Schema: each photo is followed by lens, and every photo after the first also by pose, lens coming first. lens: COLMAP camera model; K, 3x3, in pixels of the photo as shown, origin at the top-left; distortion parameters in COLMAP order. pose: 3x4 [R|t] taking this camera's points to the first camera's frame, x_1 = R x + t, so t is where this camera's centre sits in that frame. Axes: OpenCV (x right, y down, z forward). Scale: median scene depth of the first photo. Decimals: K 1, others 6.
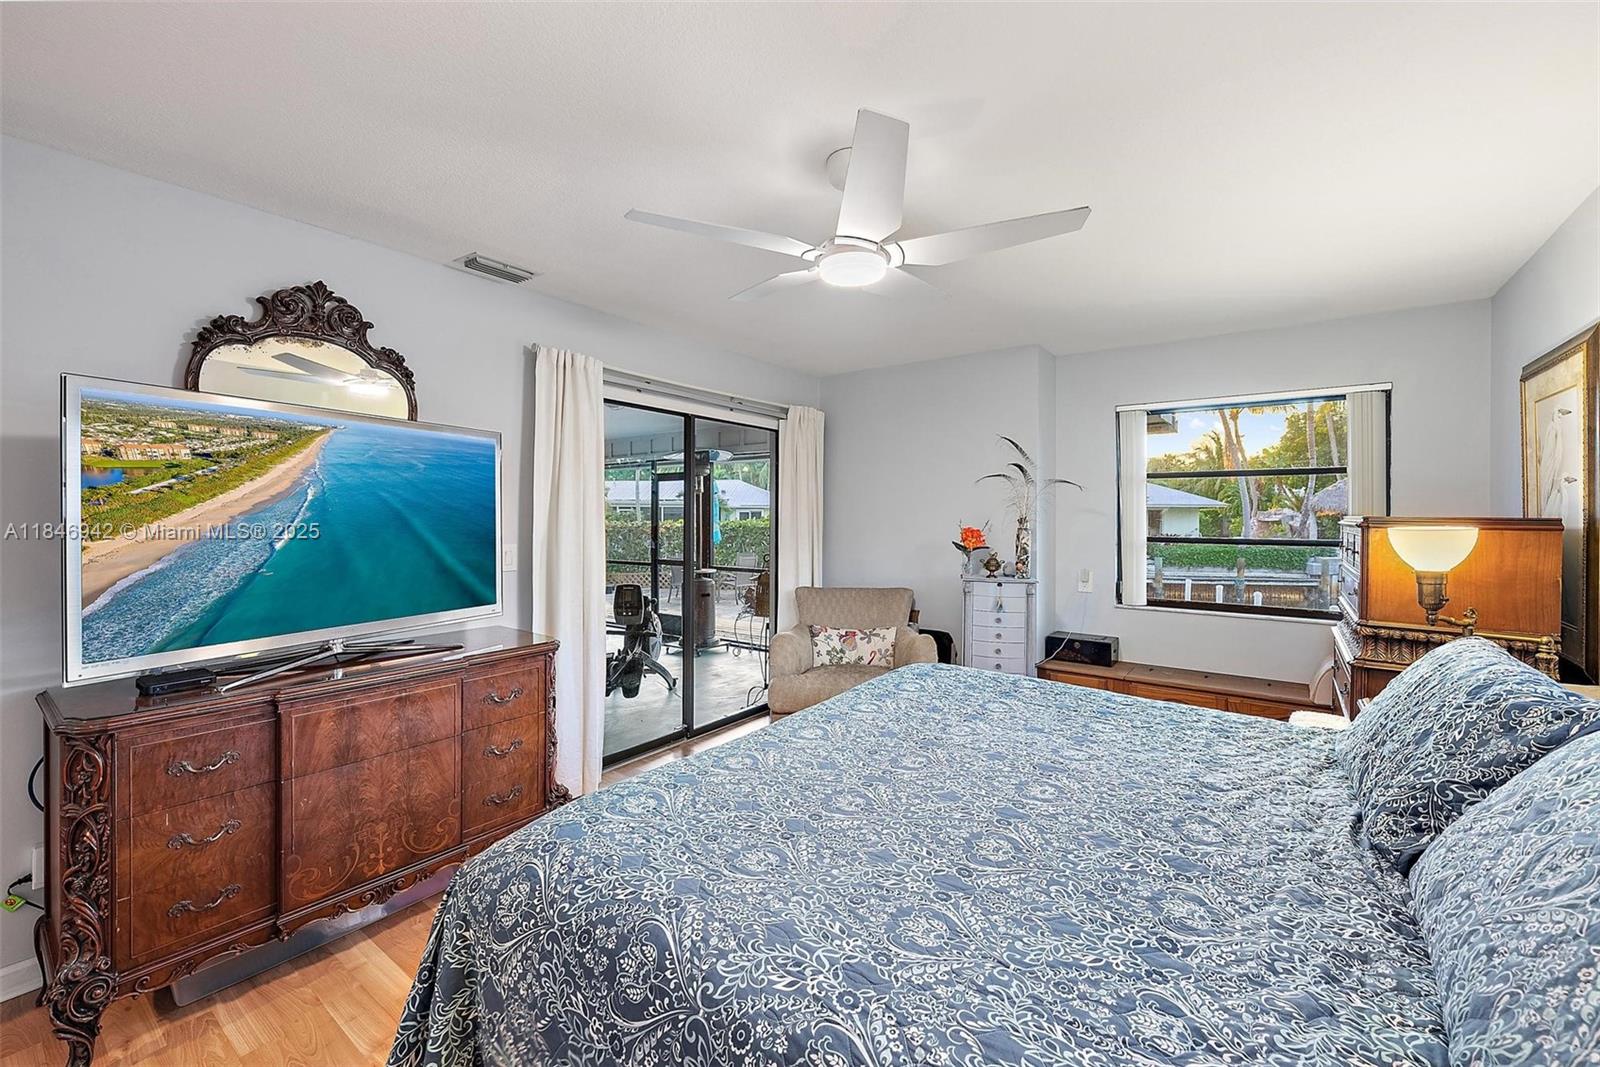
lens RADIAL K [[646.8, 0, 800.0], [0, 646.8, 533.5], [0, 0, 1]] dist [-0.001125, -0.000125]
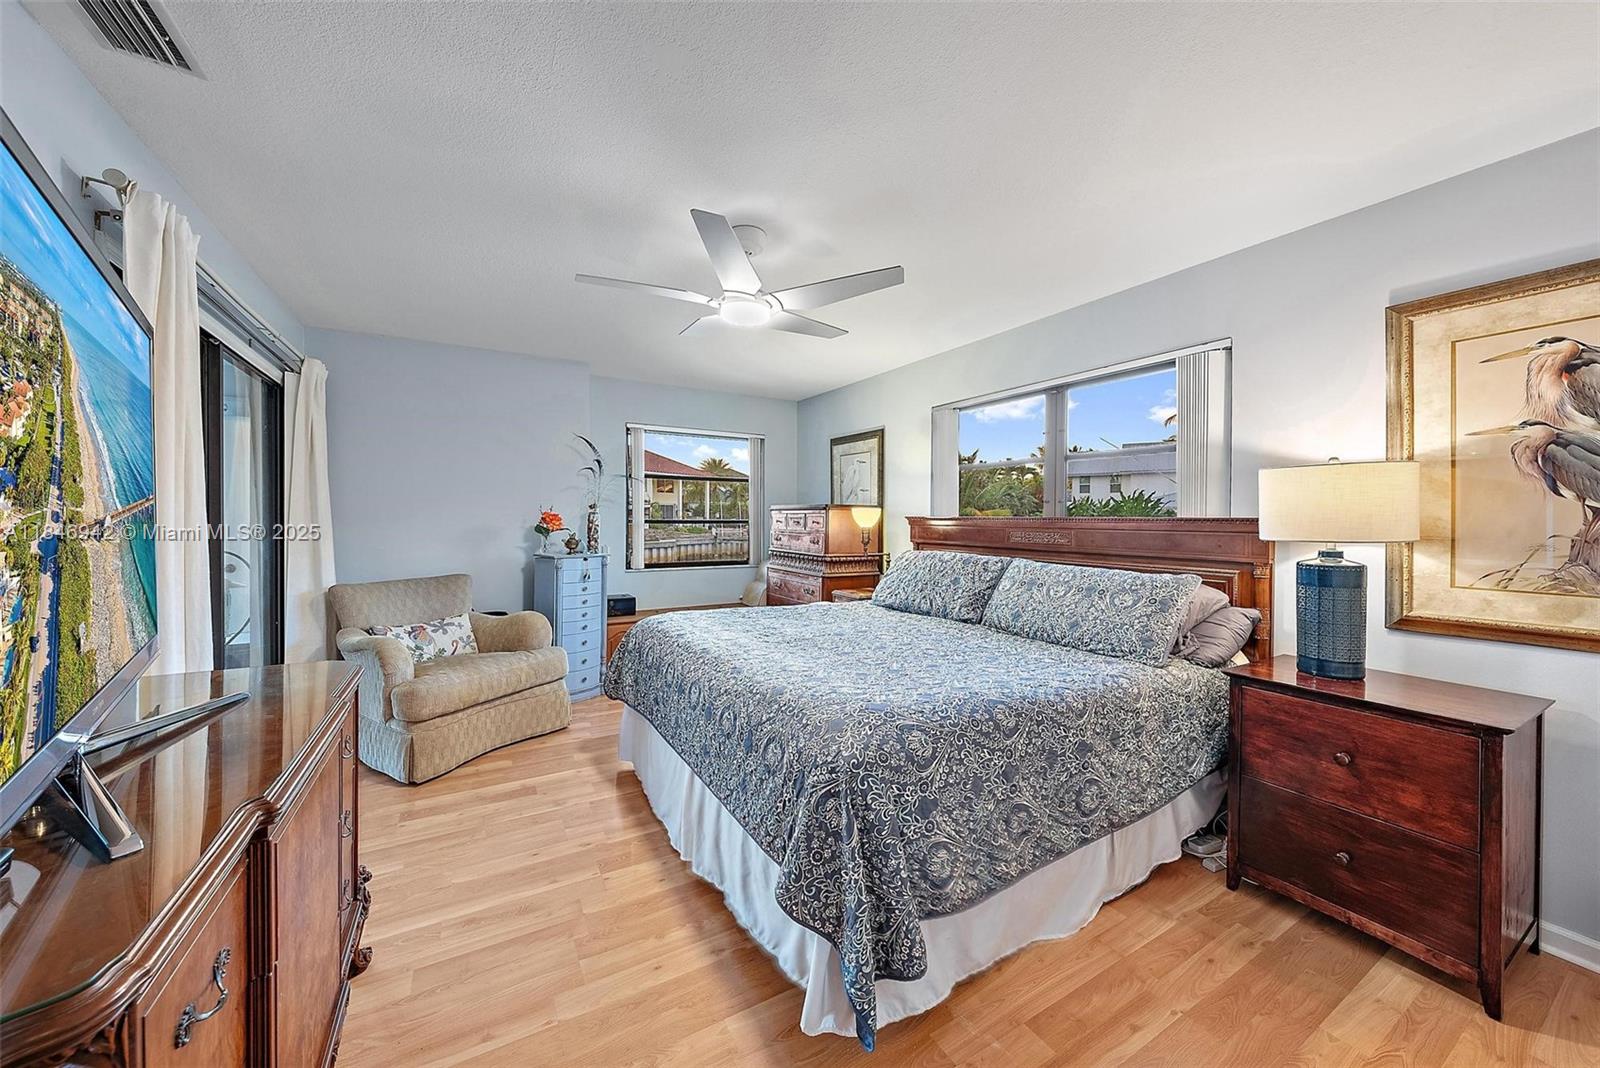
lens RADIAL K [[577.3, 0, 799.9], [0, 577.3, 520.6], [0, 0, 1]] dist [-0.000015, 0.000007]
pose [[0.399701, -0.007893, 0.916612, -0.512576], [0.017811, 0.999841, 0.000844, 0.013824], [-0.916473, 0.015989, 0.399778, 0.204904]]
